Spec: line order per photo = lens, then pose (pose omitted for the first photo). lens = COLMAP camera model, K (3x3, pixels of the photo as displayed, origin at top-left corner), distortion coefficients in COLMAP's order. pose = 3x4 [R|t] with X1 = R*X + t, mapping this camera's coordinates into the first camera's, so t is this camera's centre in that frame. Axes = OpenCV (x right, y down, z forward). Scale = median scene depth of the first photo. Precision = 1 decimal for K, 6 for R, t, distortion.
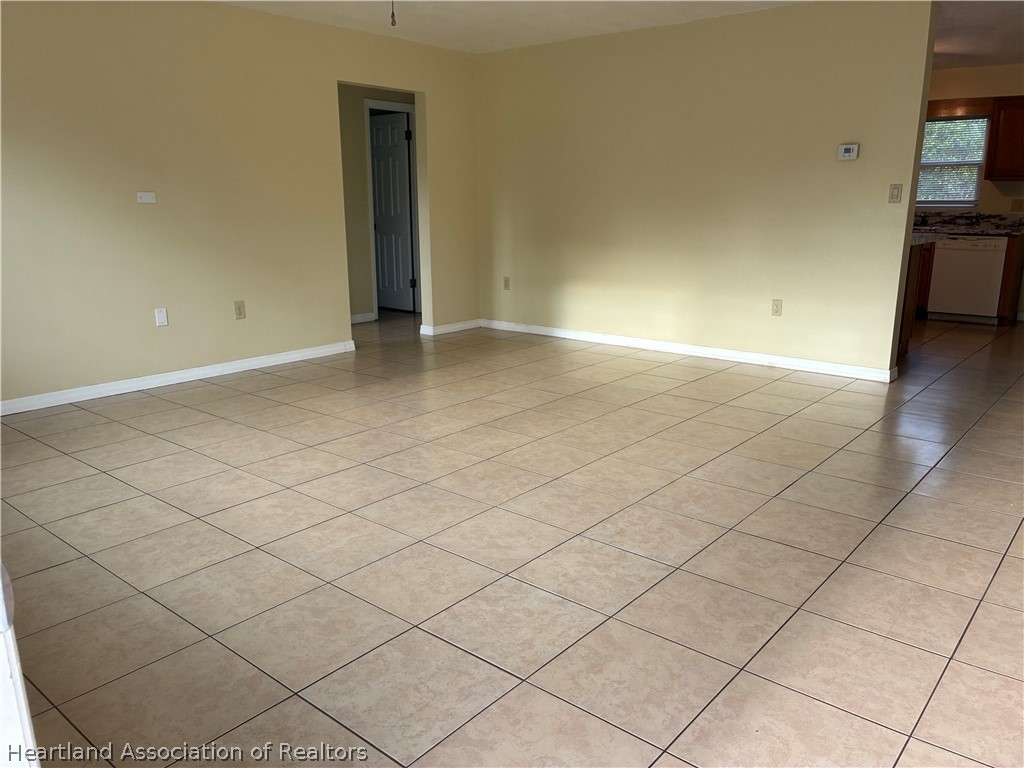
lens RADIAL K [[777.2, 0, 512.8], [0, 777.2, 384.5], [0, 0, 1]] dist [0.032581, -0.048676]
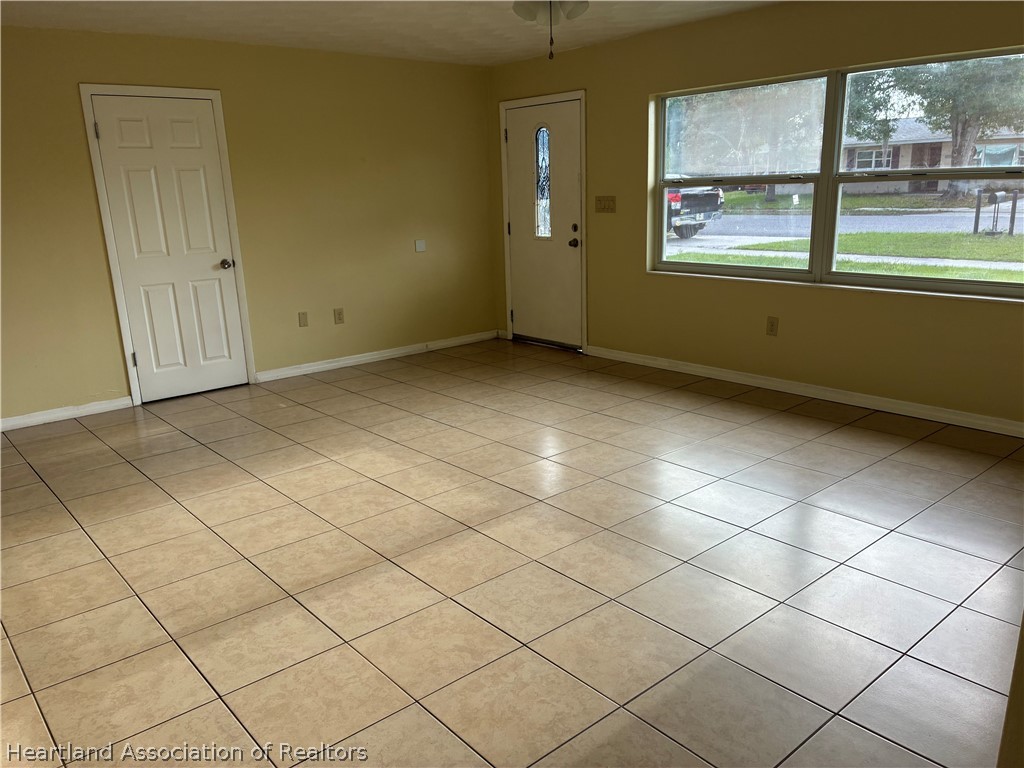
lens RADIAL K [[777.2, 0, 511.7], [0, 777.2, 387.9], [0, 0, 1]] dist [0.032581, -0.048676]
pose [[-0.985785, -0.007309, 0.167855, -0.264279], [0.073000, 0.881194, 0.467084, -0.544641], [-0.151326, 0.472698, -0.868134, 2.007311]]
